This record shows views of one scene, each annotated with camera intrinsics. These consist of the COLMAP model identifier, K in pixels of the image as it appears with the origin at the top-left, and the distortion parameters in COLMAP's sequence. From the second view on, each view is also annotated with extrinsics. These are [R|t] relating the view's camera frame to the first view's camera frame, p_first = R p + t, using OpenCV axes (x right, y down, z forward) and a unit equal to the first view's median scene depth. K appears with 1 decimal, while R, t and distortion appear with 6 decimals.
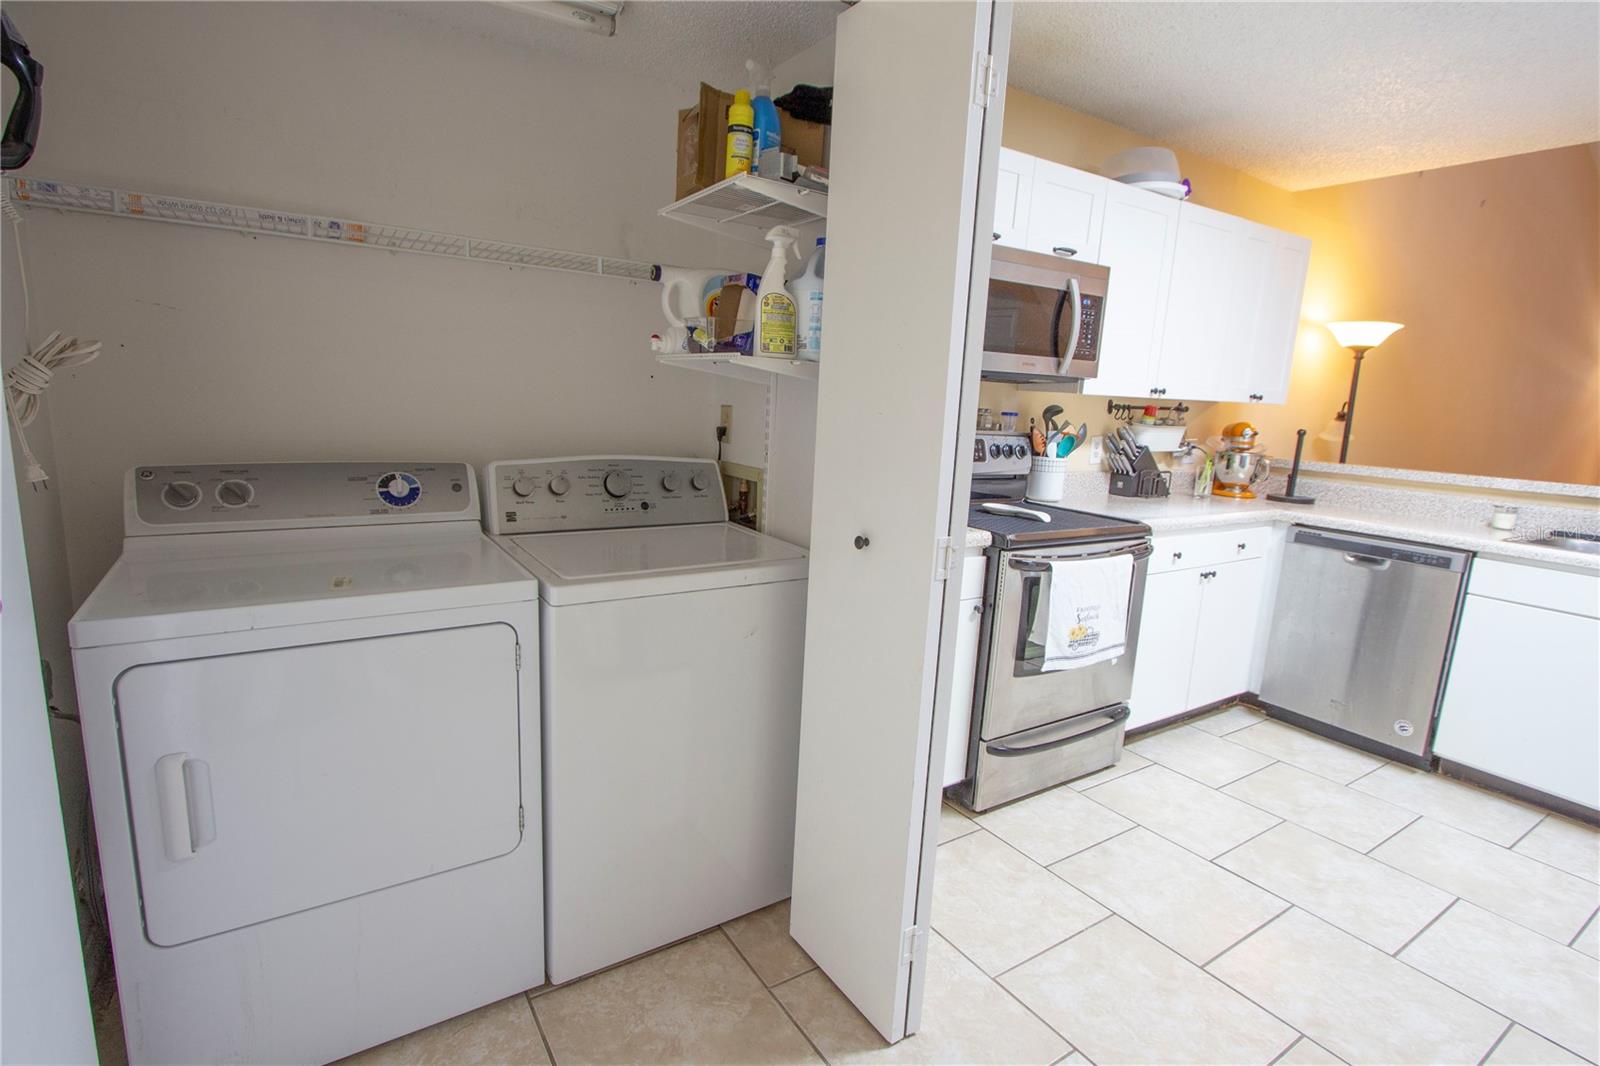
lens RADIAL K [[753.6, 0, 808.6], [0, 753.6, 535.7], [0, 0, 1]] dist [-0.012470, 0.001134]
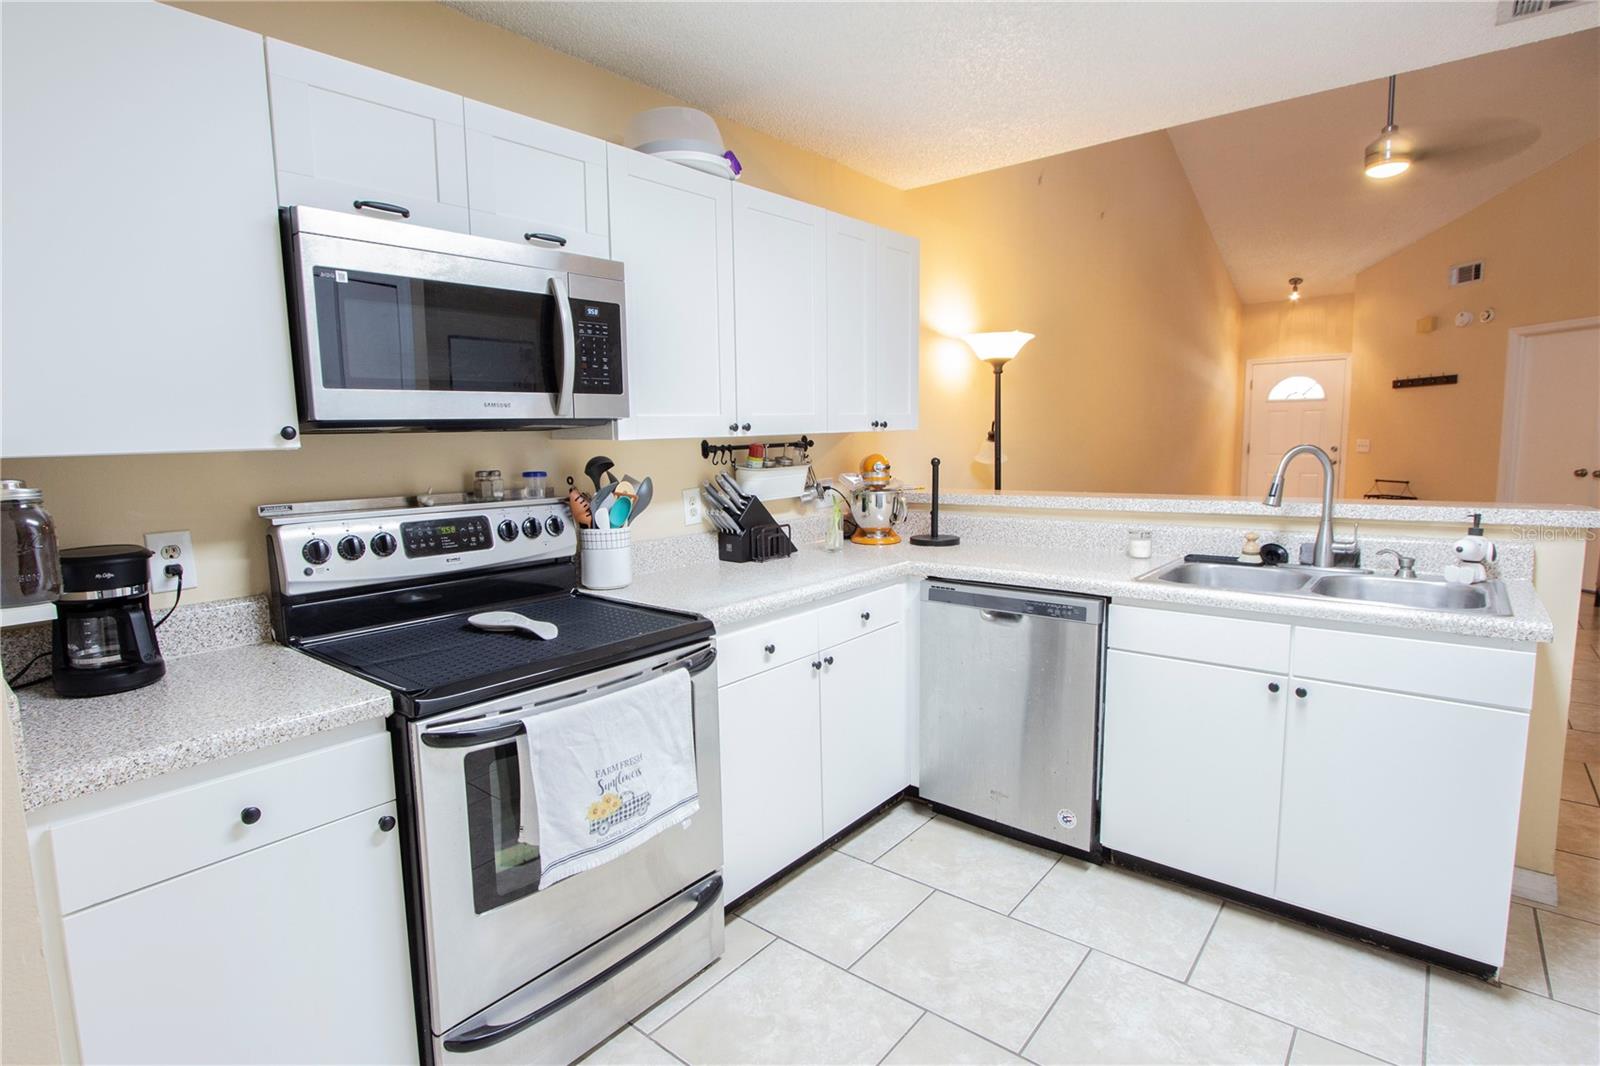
lens RADIAL K [[753.6, 0, 808.6], [0, 753.6, 535.7], [0, 0, 1]] dist [-0.012470, 0.001134]
pose [[0.953294, -0.107306, 0.282340, 0.303732], [0.120300, 0.992313, -0.029043, -0.052722], [-0.277053, 0.061652, 0.958875, 0.254046]]
